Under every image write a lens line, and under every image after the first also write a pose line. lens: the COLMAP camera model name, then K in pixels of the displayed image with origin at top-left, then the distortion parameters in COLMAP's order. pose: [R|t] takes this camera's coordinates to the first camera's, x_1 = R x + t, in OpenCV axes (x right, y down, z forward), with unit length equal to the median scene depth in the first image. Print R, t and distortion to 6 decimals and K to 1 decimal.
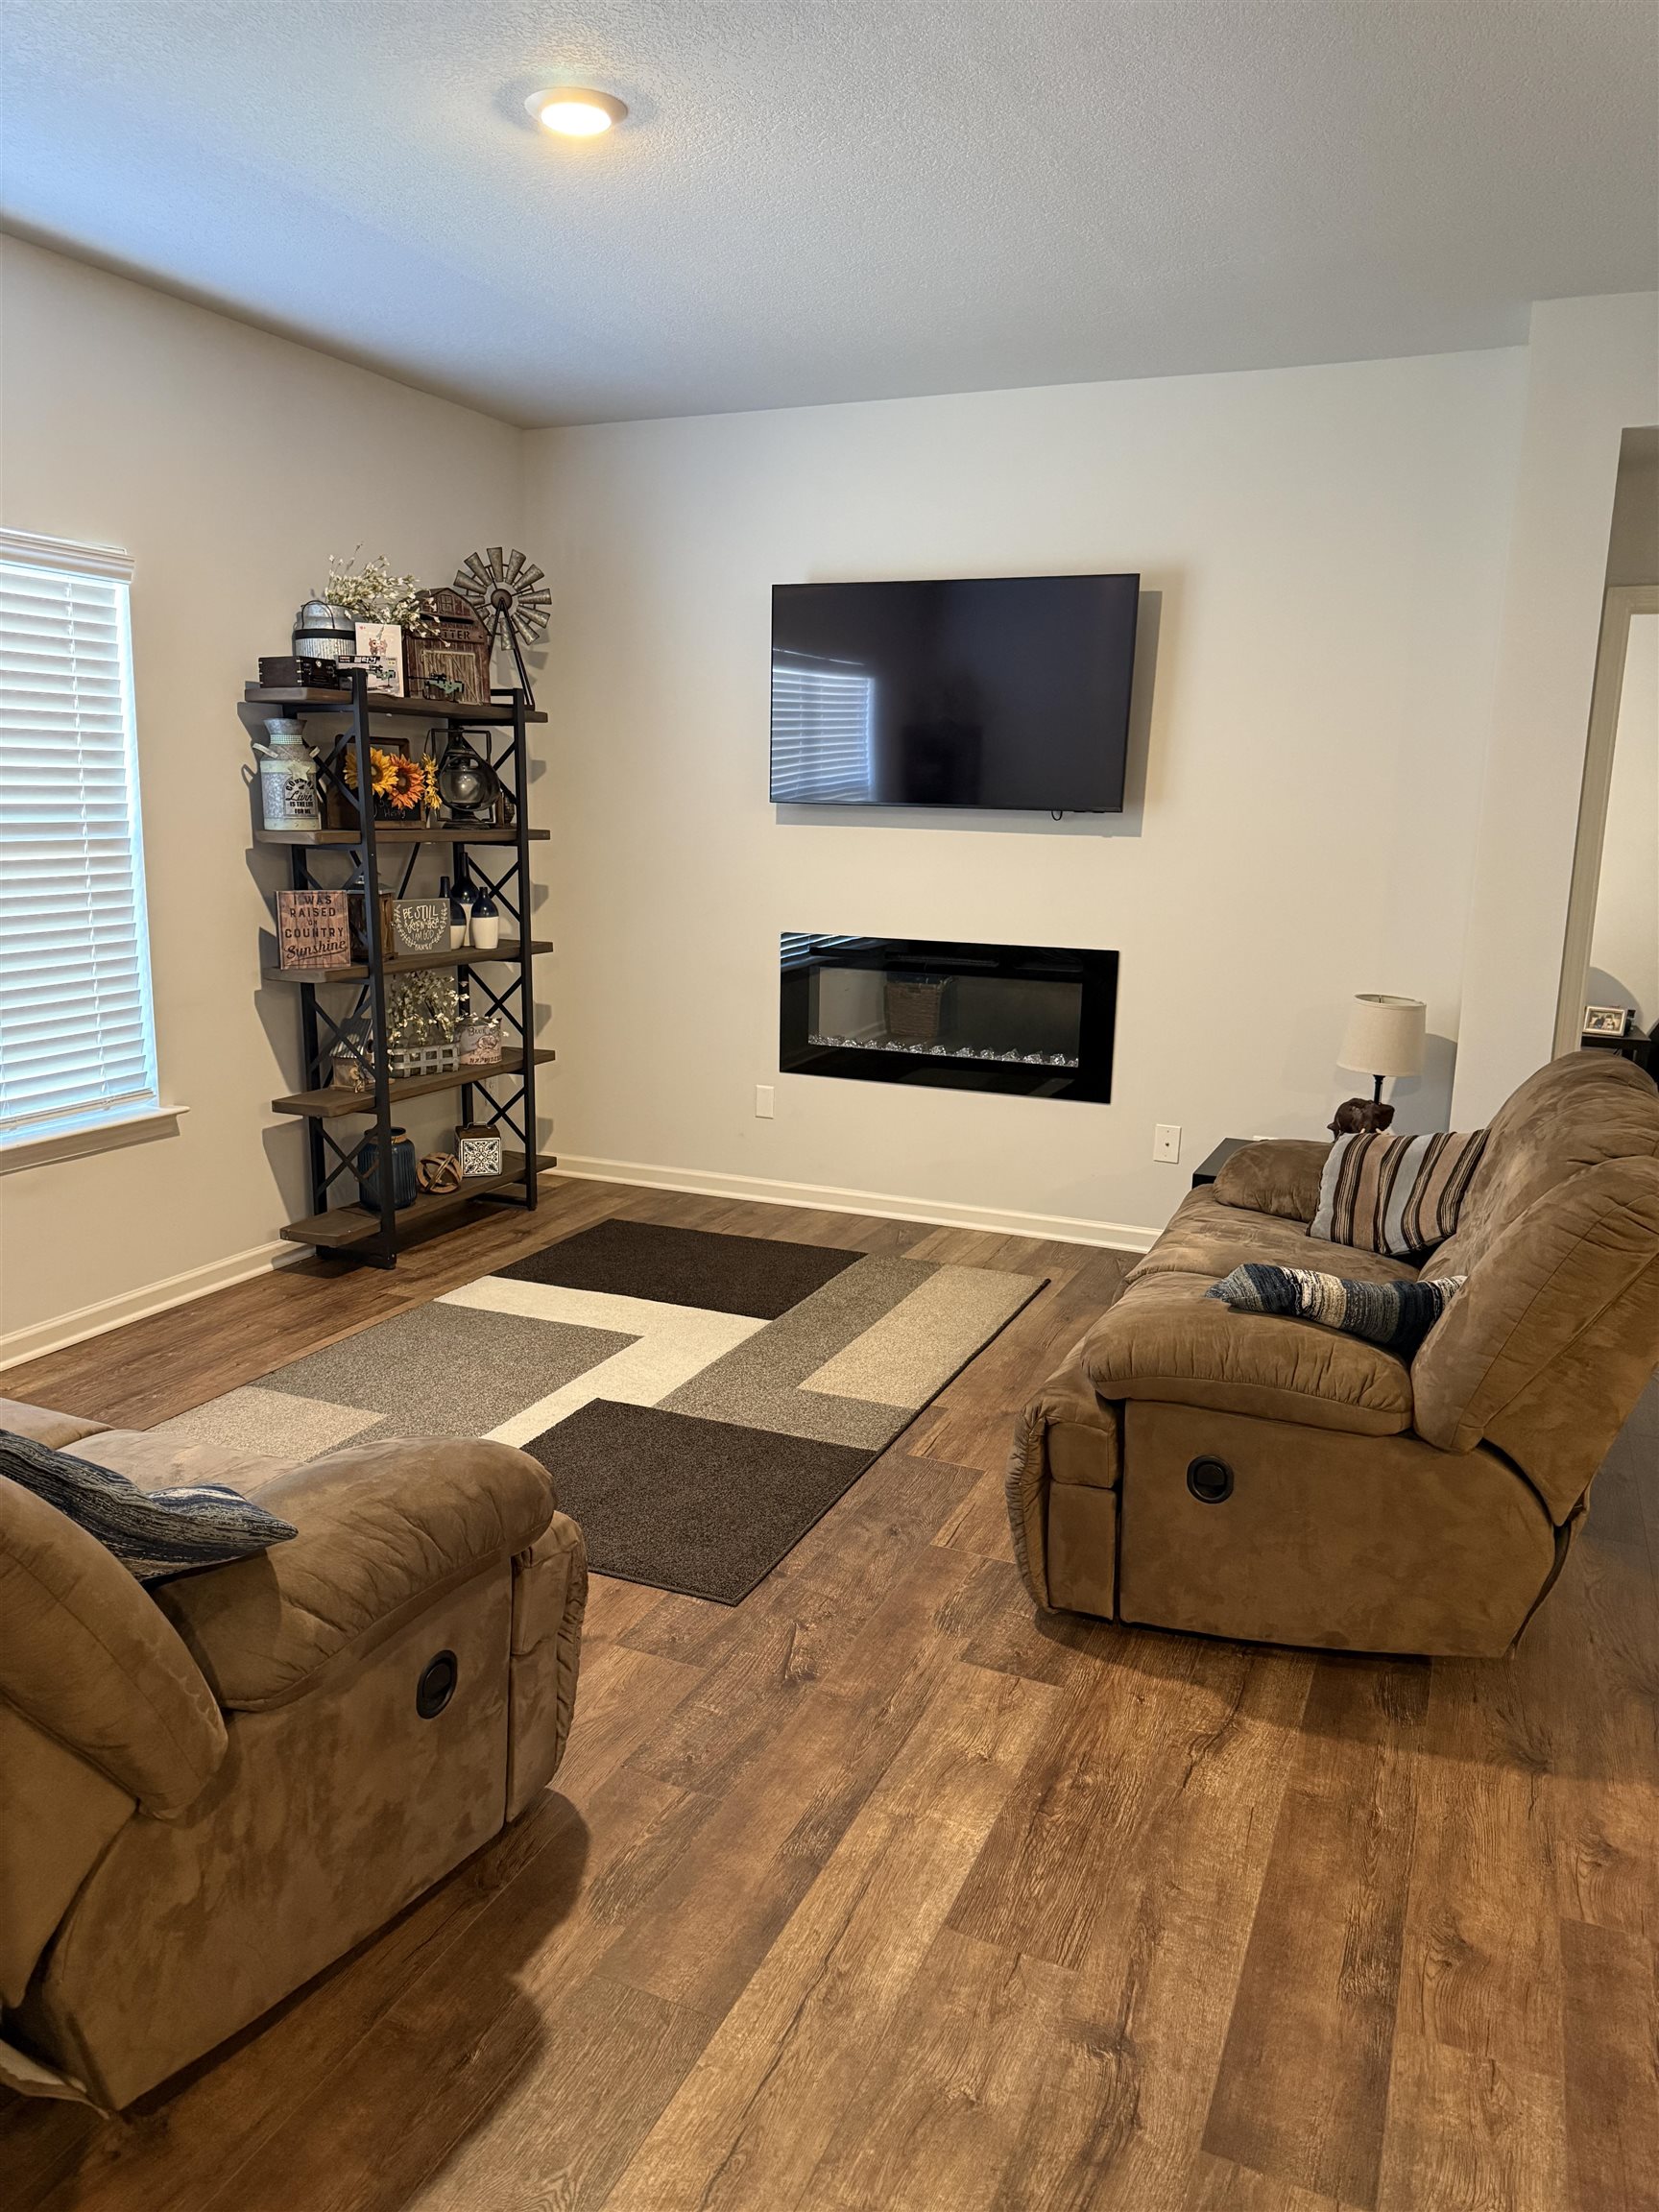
lens RADIAL K [[1580.5, 0, 841.5], [0, 1580.5, 1097.5], [0, 0, 1]] dist [0.071532, -0.032676]
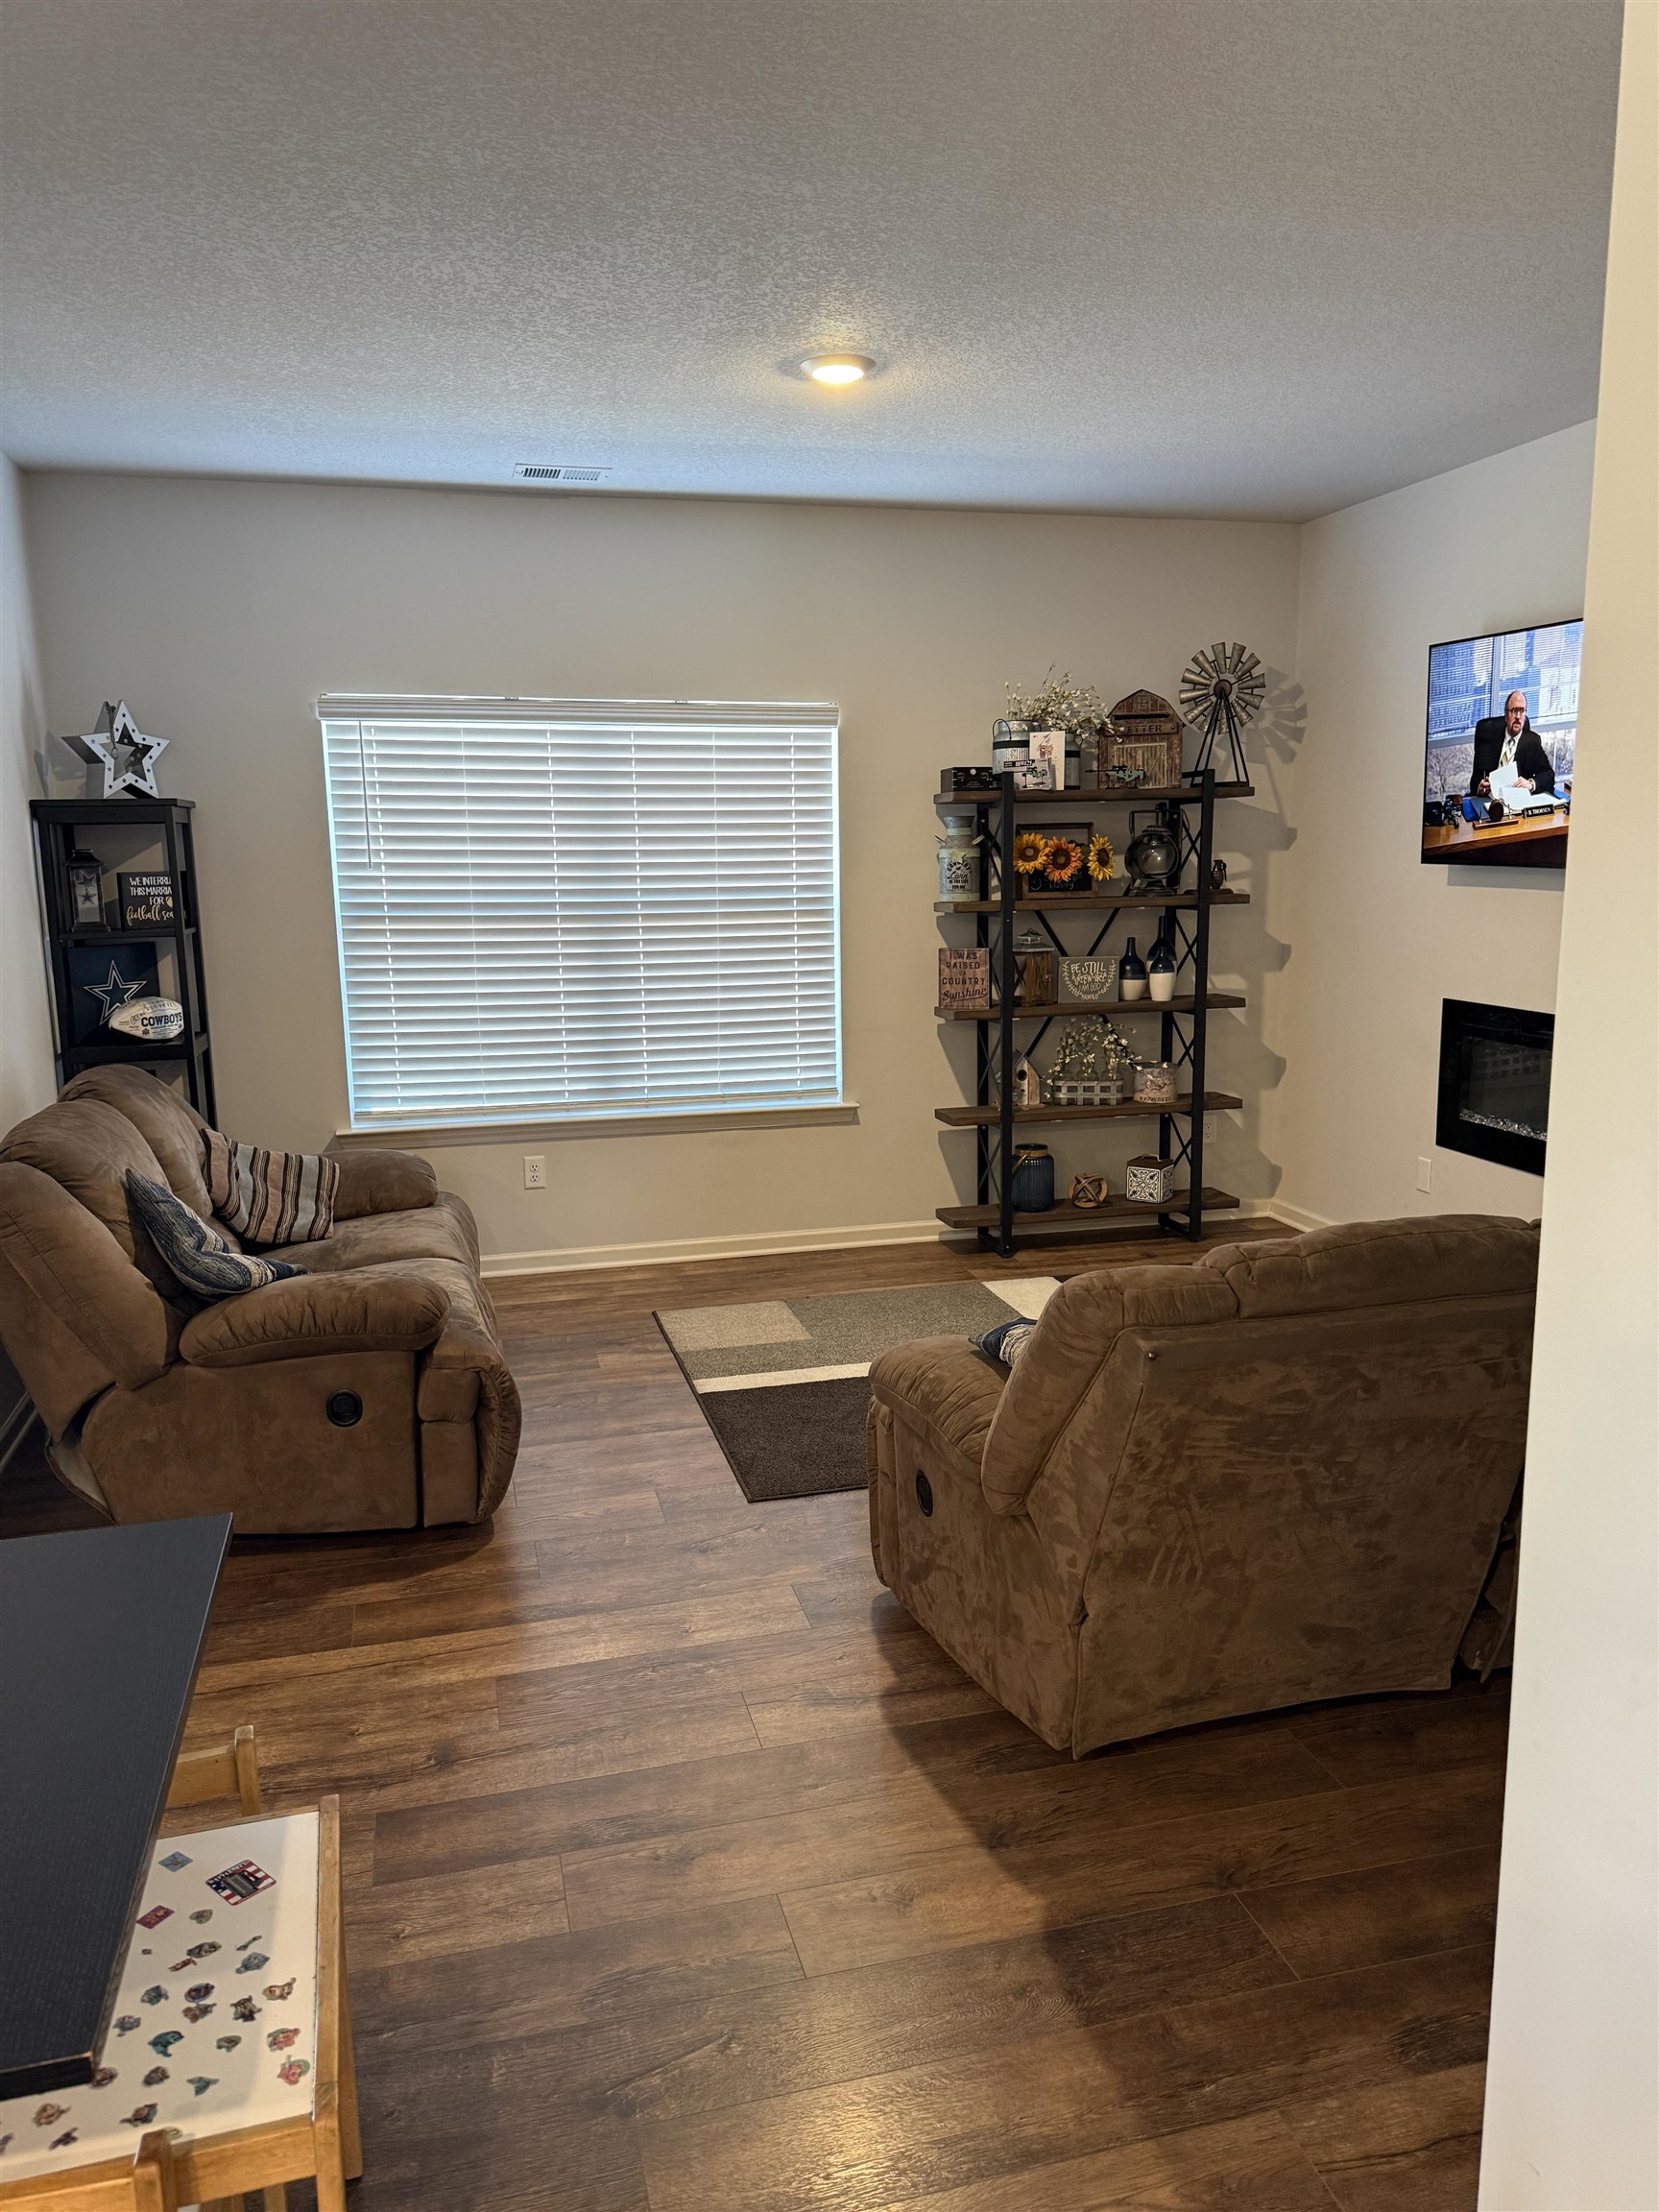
lens RADIAL K [[1580.5, 0, 849.8], [0, 1580.5, 1119.9], [0, 0, 1]] dist [0.071532, -0.032676]
pose [[0.604401, 0.106639, -0.789511, 0.598518], [-0.122552, 0.991651, 0.040124, -0.031311], [0.787198, 0.072505, 0.612423, 0.155981]]
